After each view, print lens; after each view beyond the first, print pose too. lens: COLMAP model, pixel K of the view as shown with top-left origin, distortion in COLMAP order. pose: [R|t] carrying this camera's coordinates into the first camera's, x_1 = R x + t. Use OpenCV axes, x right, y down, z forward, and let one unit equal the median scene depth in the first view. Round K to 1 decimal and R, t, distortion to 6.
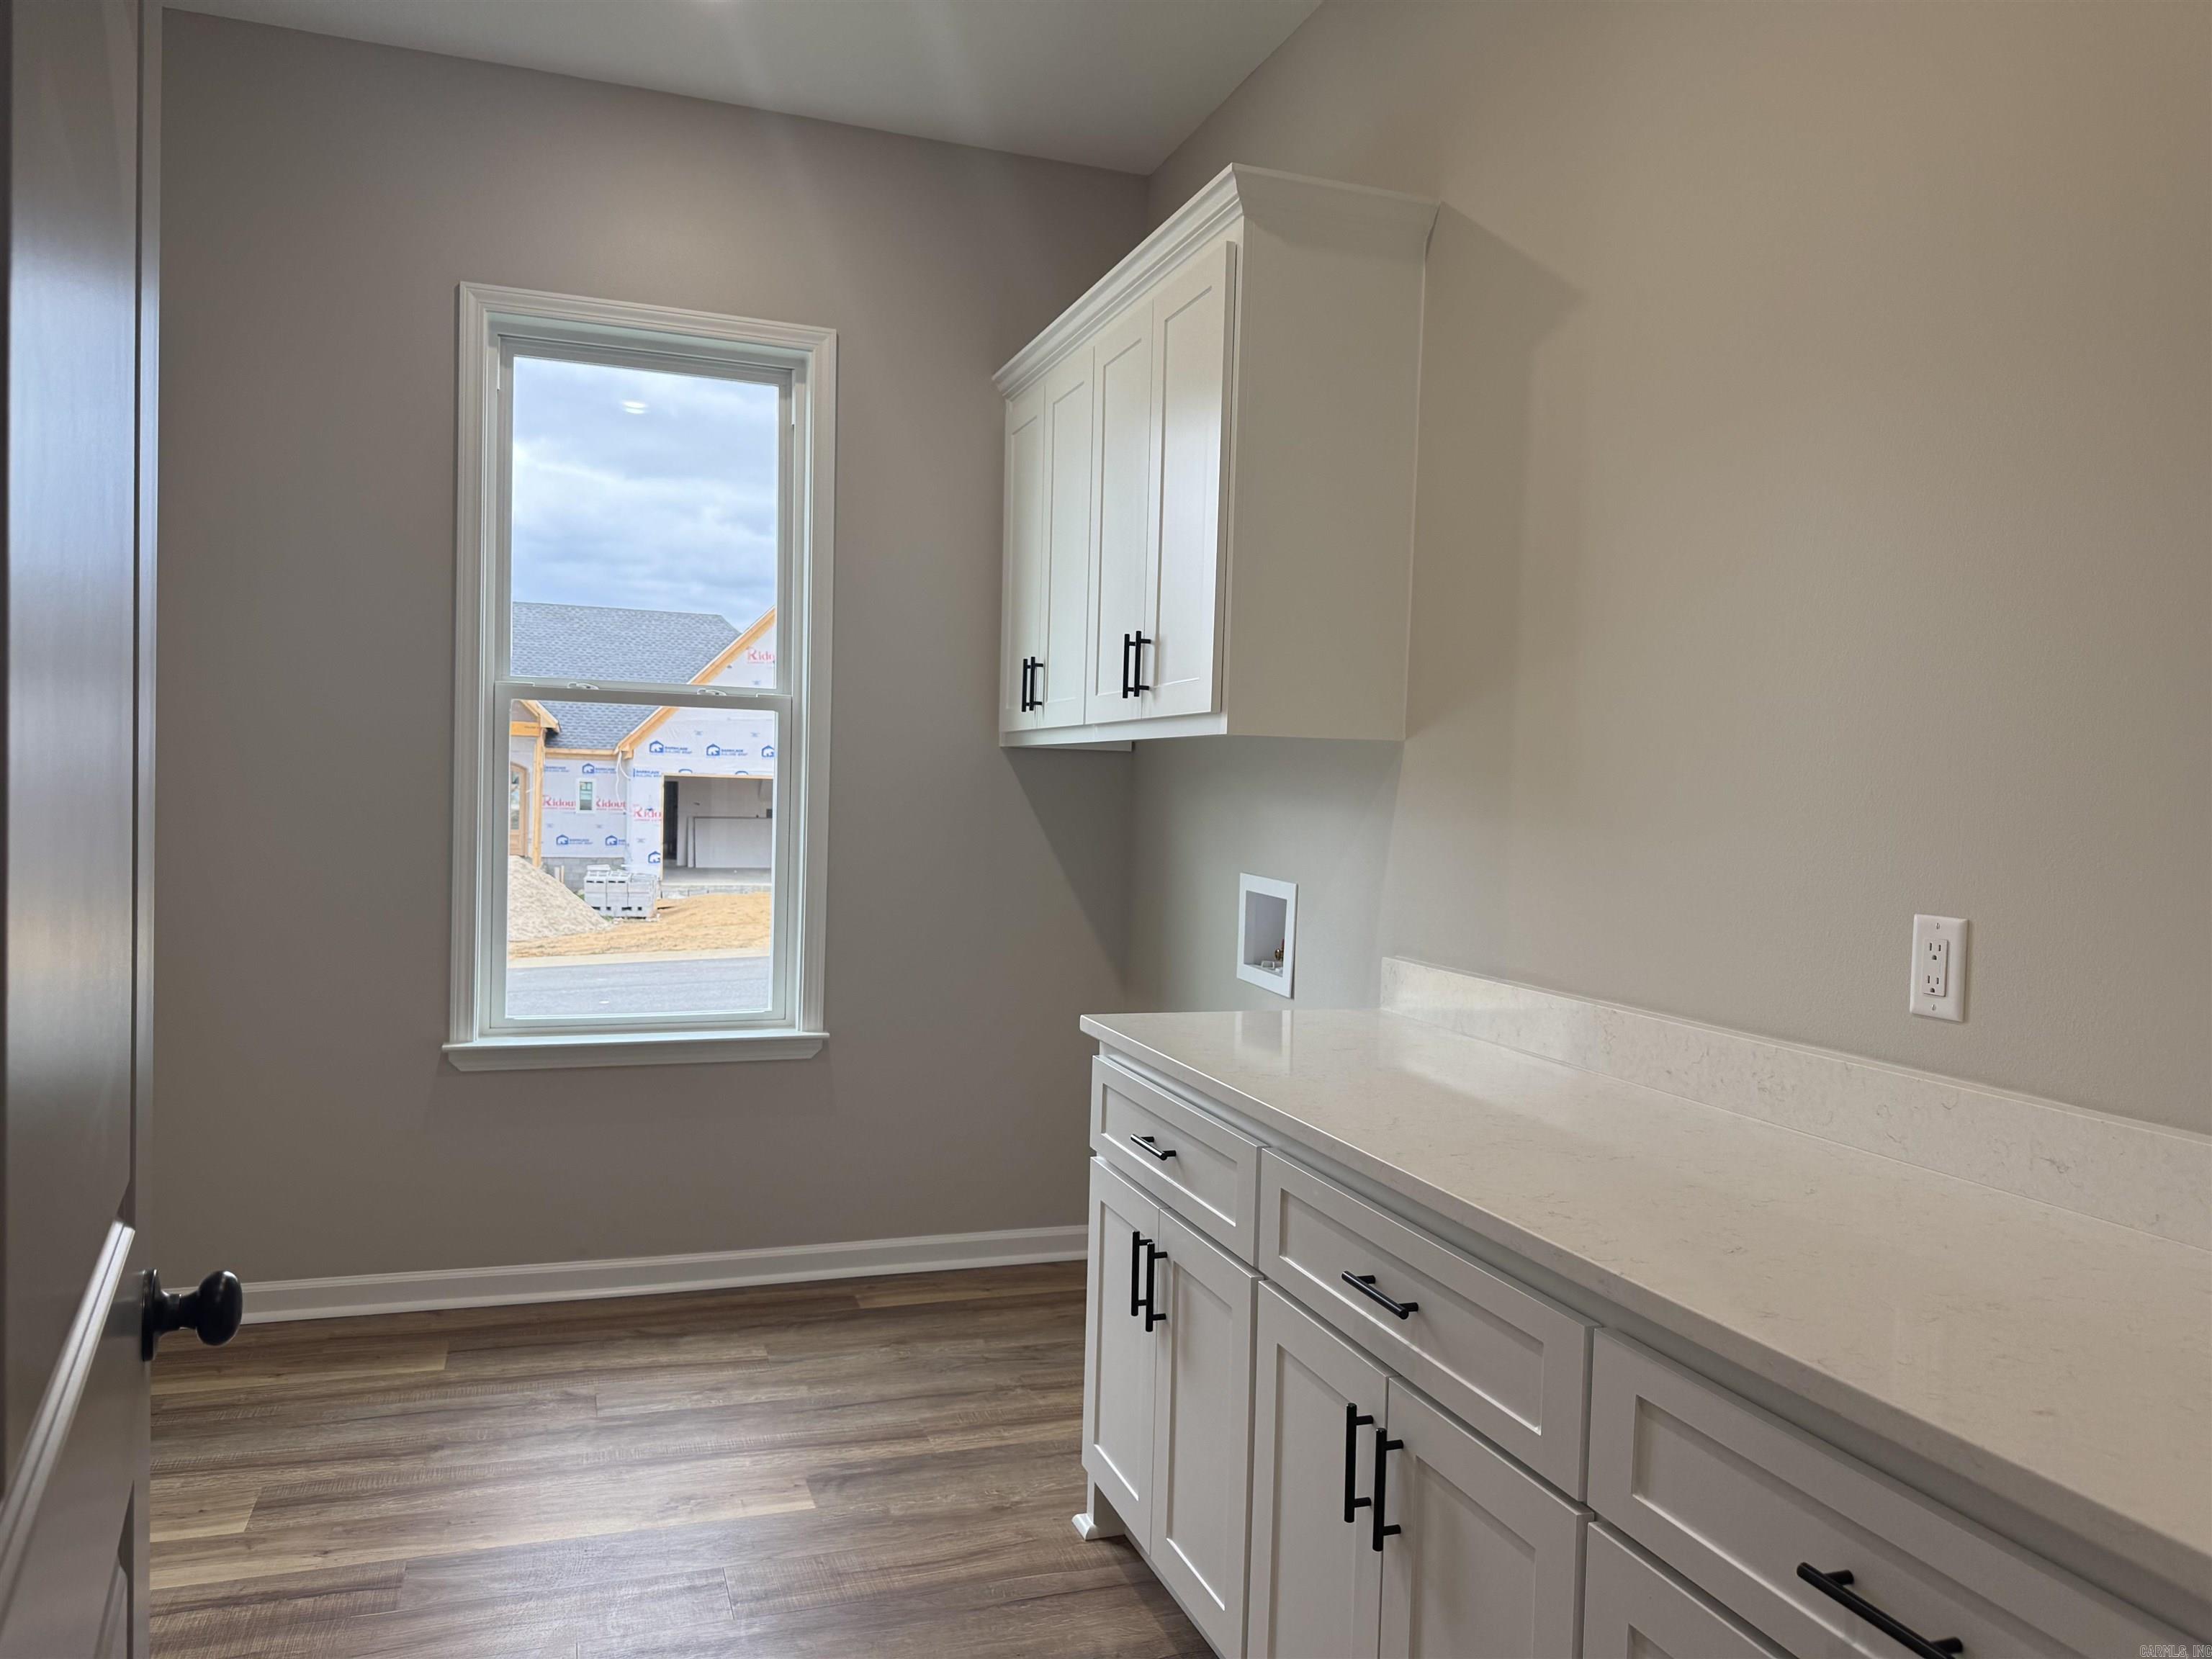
lens RADIAL K [[1571.3, 0, 1089.8], [0, 1571.3, 809.3], [0, 0, 1]] dist [0.053915, -0.050567]
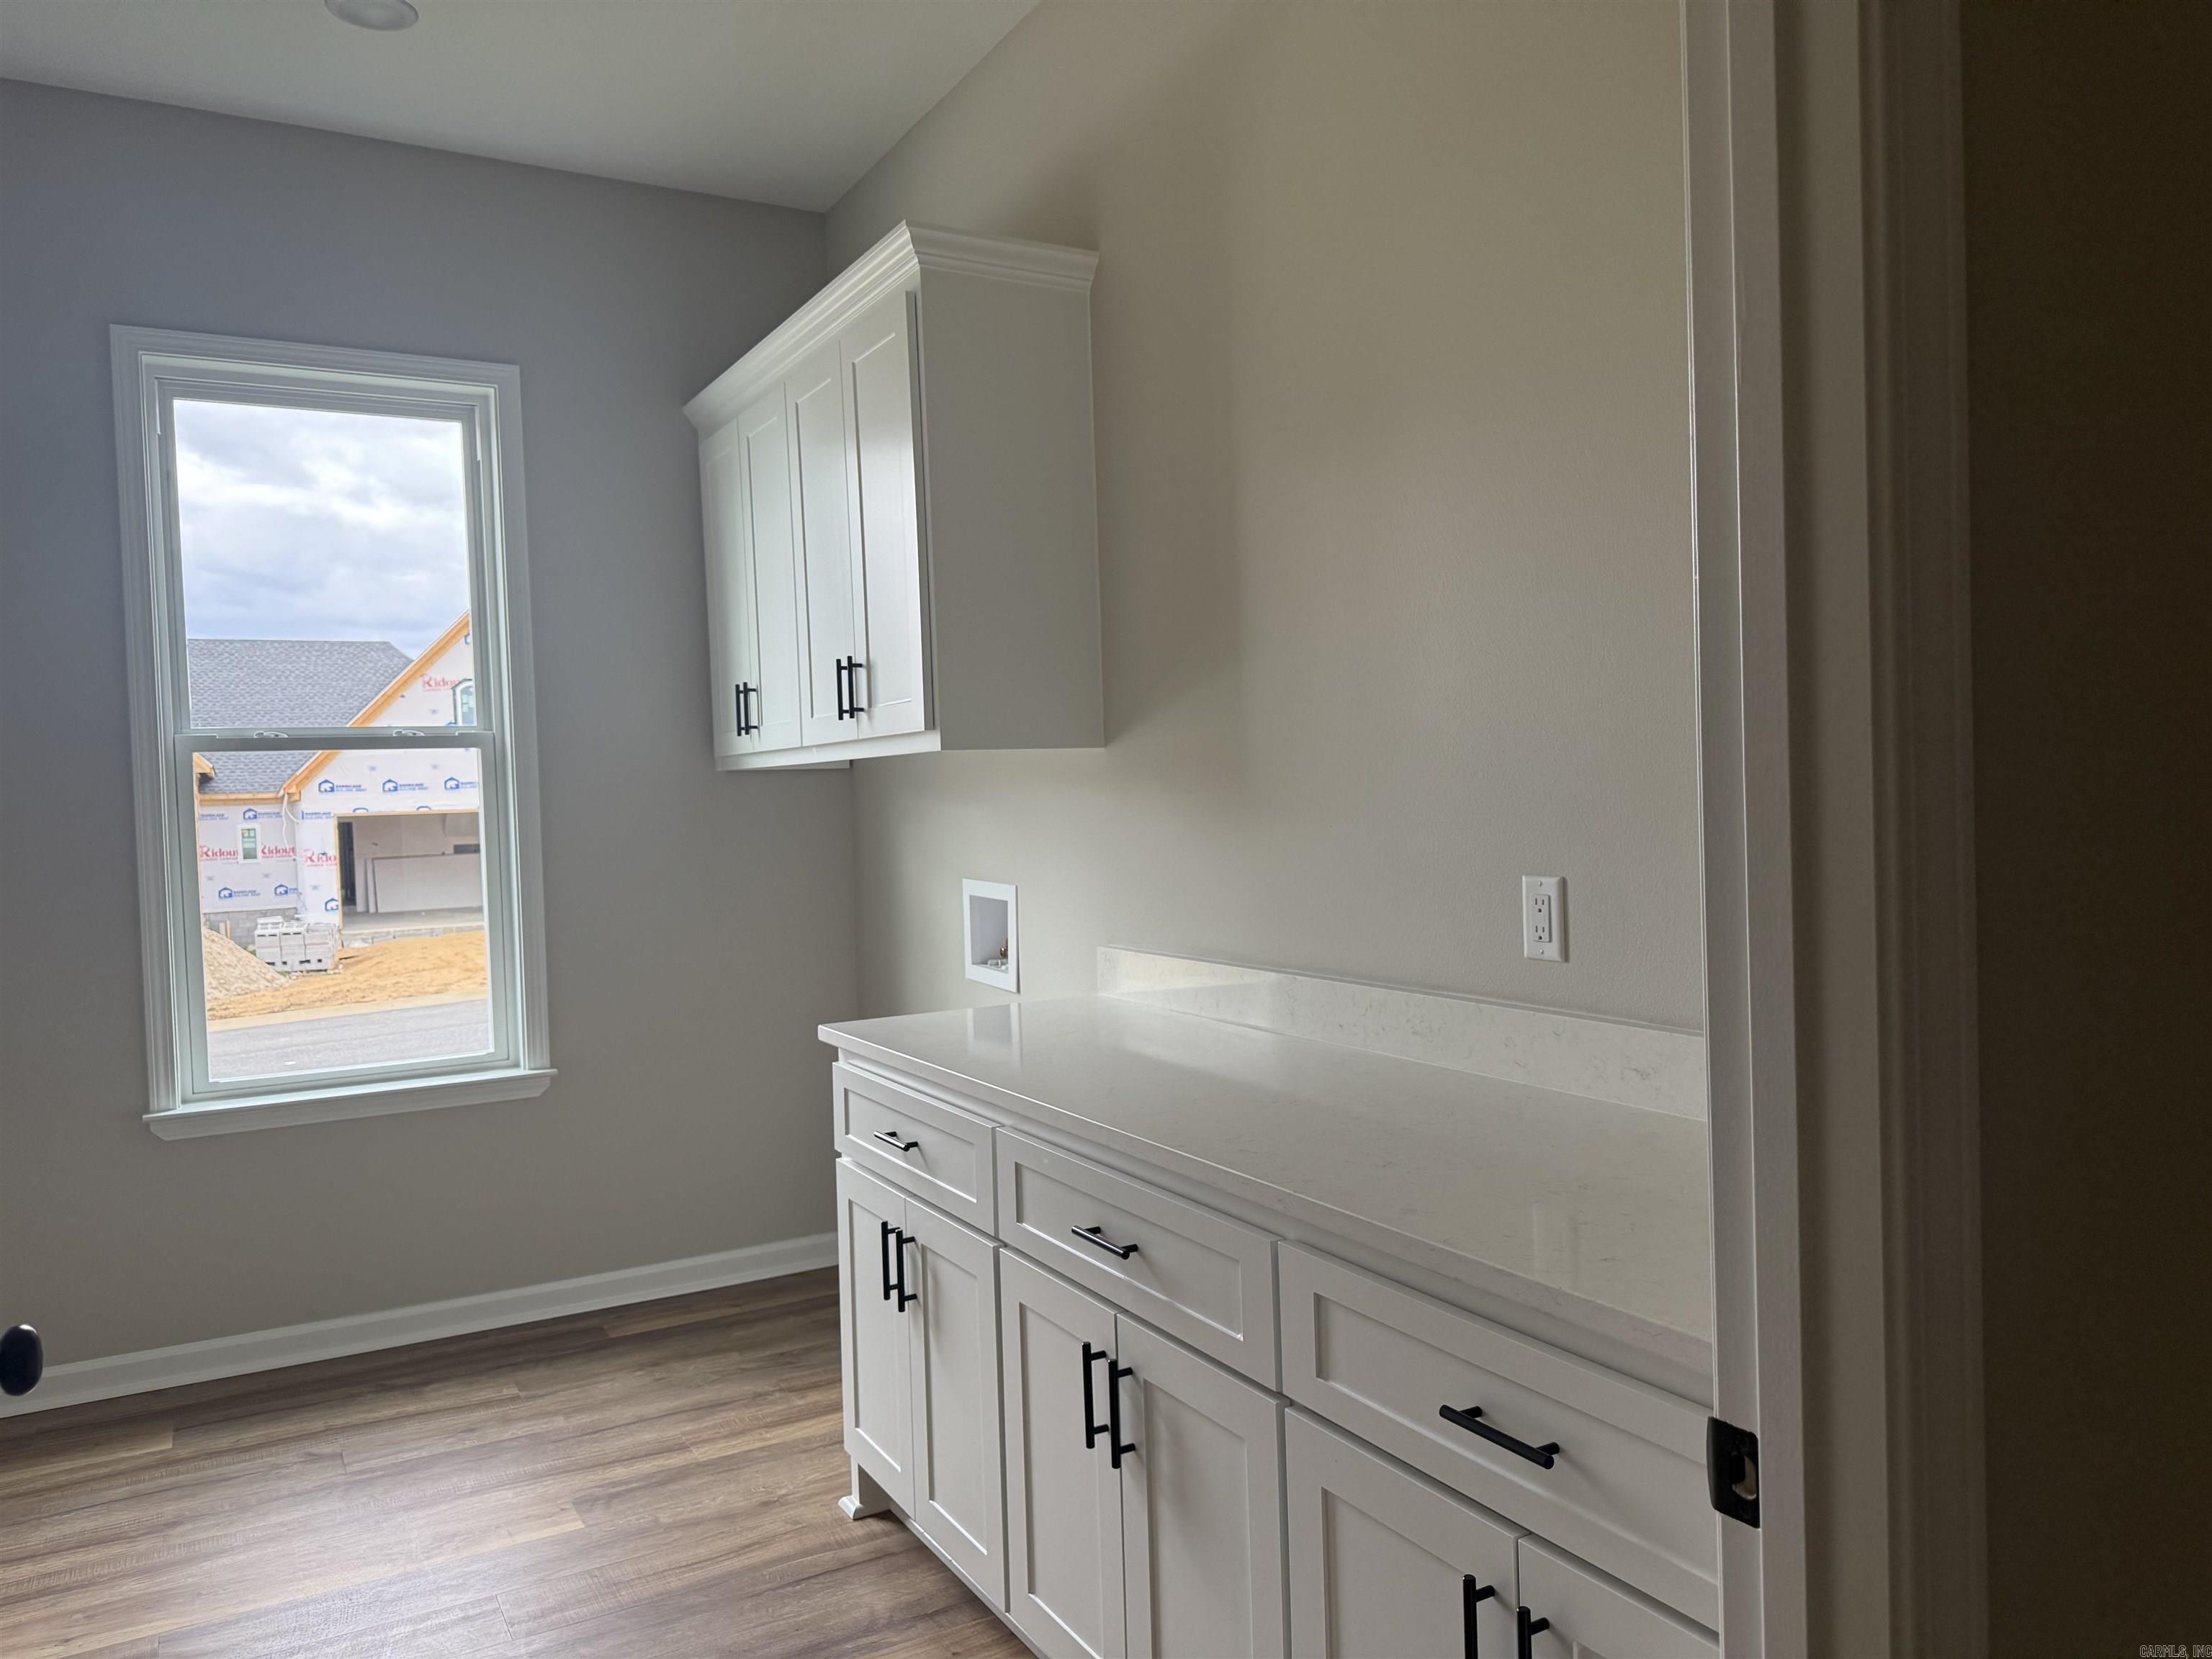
lens RADIAL K [[1571.3, 0, 1104.3], [0, 1571.3, 824.2], [0, 0, 1]] dist [0.053915, -0.050567]
pose [[0.980412, -0.064067, 0.186246, -0.004901], [0.062757, 0.997945, 0.012926, -0.004456], [-0.186691, -0.000985, 0.982418, -0.061673]]
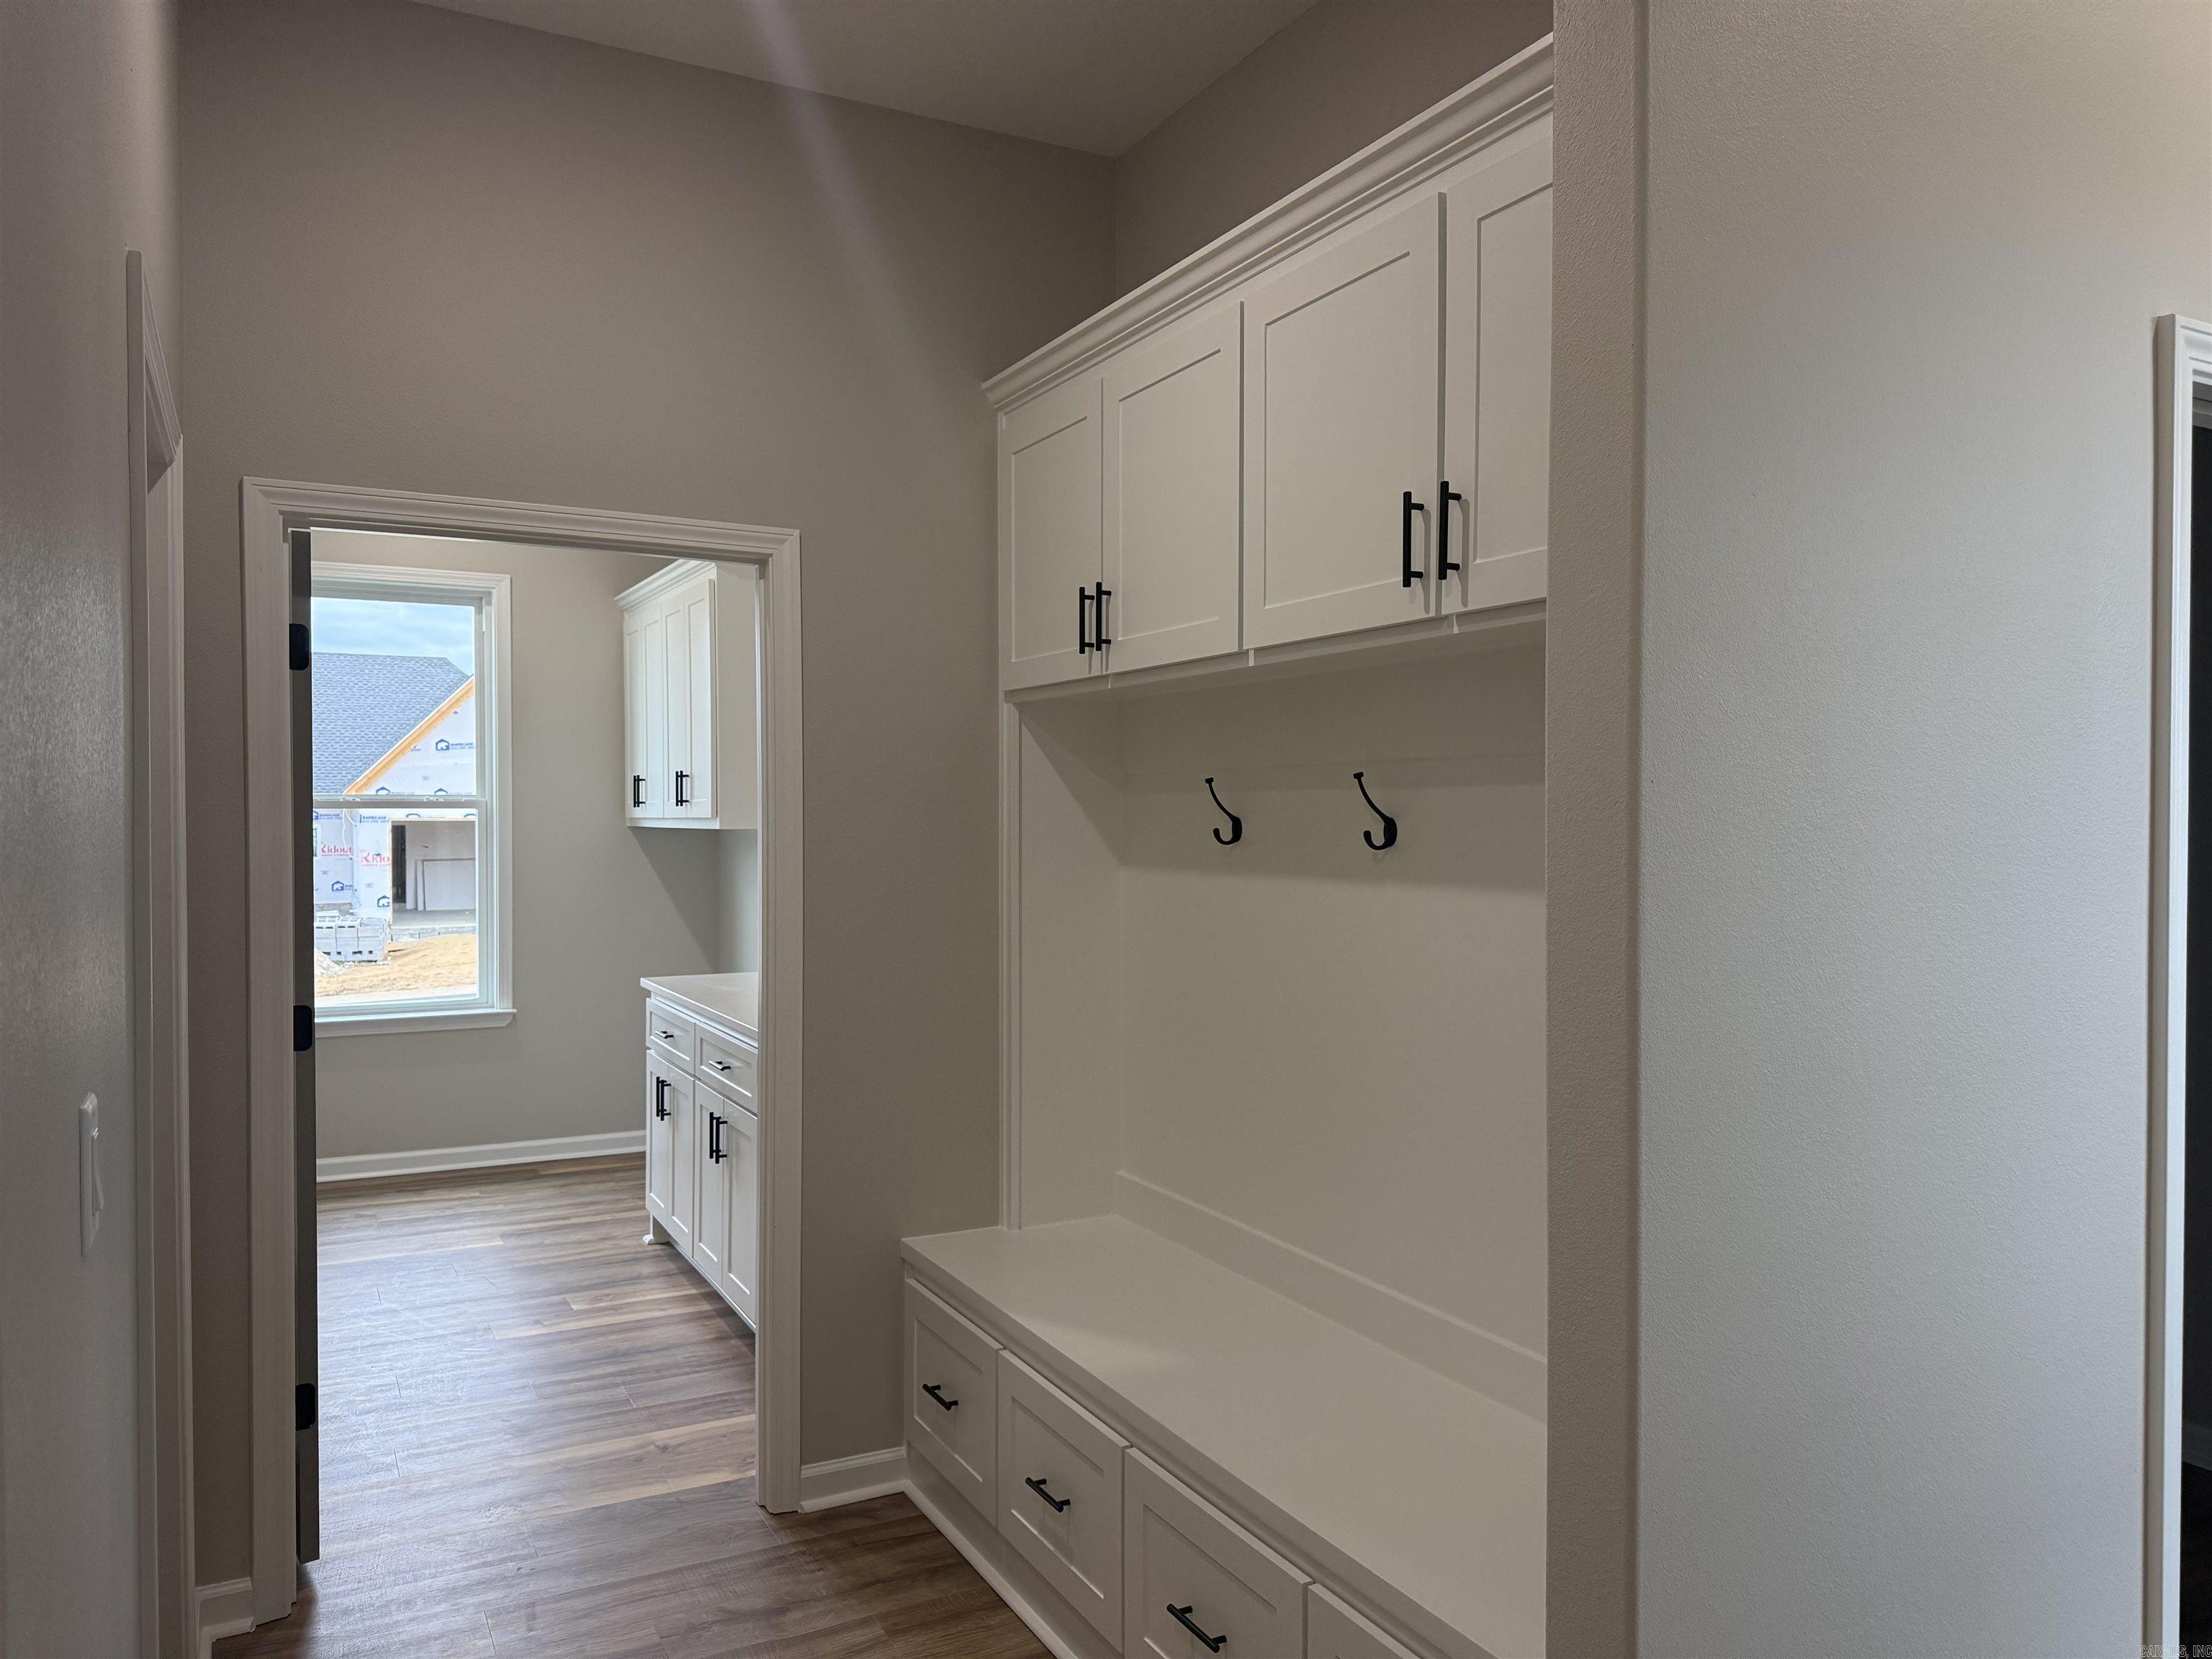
lens RADIAL K [[1571.3, 0, 1096.2], [0, 1571.3, 802.3], [0, 0, 1]] dist [0.053915, -0.050567]
pose [[0.987325, -0.031296, 0.155596, 0.222587], [0.033956, 0.999319, -0.014467, -0.033451], [-0.155037, 0.019567, 0.987715, -0.891647]]
